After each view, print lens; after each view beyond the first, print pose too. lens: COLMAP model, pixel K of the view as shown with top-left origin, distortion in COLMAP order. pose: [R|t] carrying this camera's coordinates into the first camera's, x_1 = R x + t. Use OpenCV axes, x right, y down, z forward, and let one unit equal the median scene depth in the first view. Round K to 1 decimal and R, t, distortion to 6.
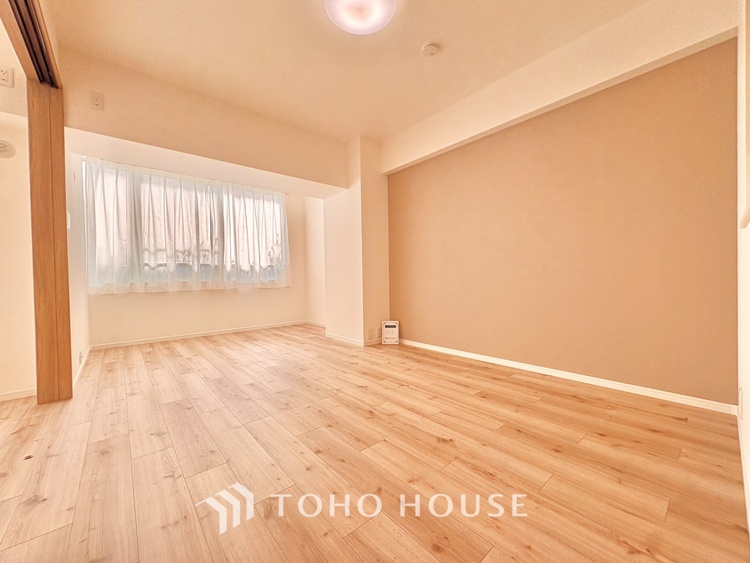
lens RADIAL K [[298.5, 0, 375.0], [0, 298.5, 281.5], [0, 0, 1]] dist [0.001721, -0.000088]
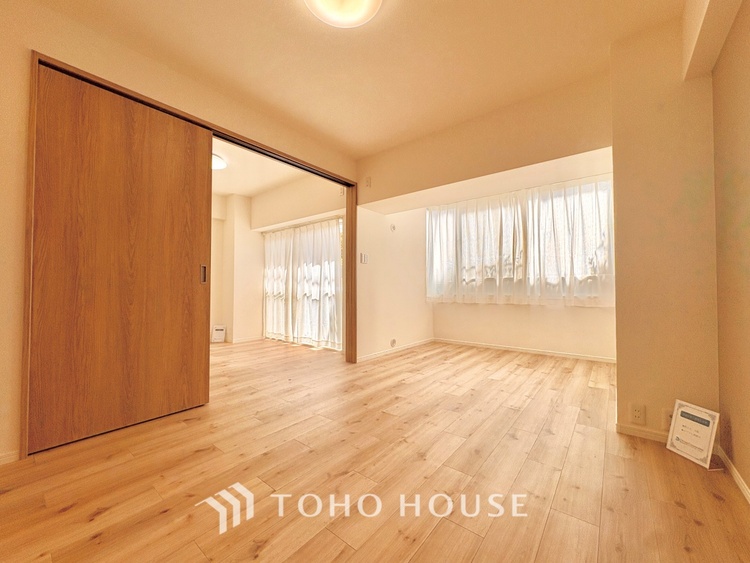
lens RADIAL K [[298.5, 0, 375.0], [0, 298.5, 281.5], [0, 0, 1]] dist [0.001721, -0.000088]
pose [[0.179835, -0.006255, -0.983677, 0.475659], [-0.015664, 0.999835, -0.009222, -0.044282], [0.983572, 0.017067, 0.179707, 0.553313]]
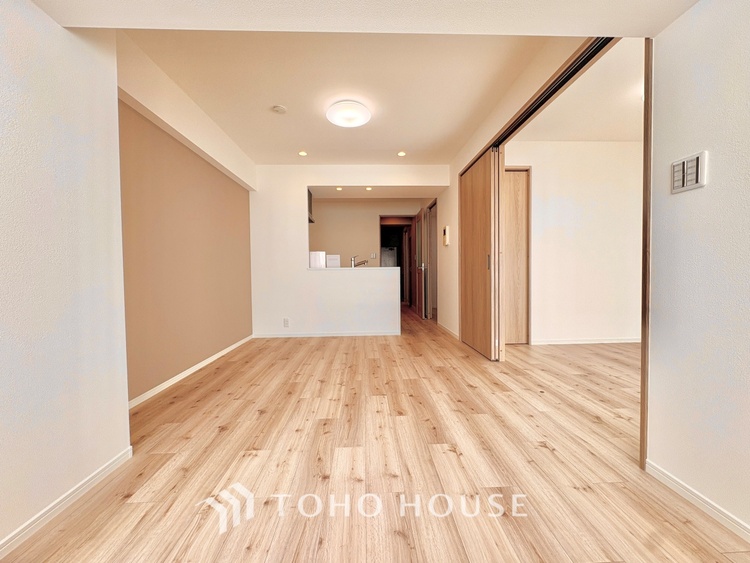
lens RADIAL K [[298.5, 0, 375.0], [0, 298.5, 281.5], [0, 0, 1]] dist [0.001721, -0.000088]
pose [[-0.780795, 0.012626, 0.624660, -0.676218], [0.035515, 0.999076, 0.024199, -0.035727], [-0.623777, 0.041079, -0.780522, 1.286726]]
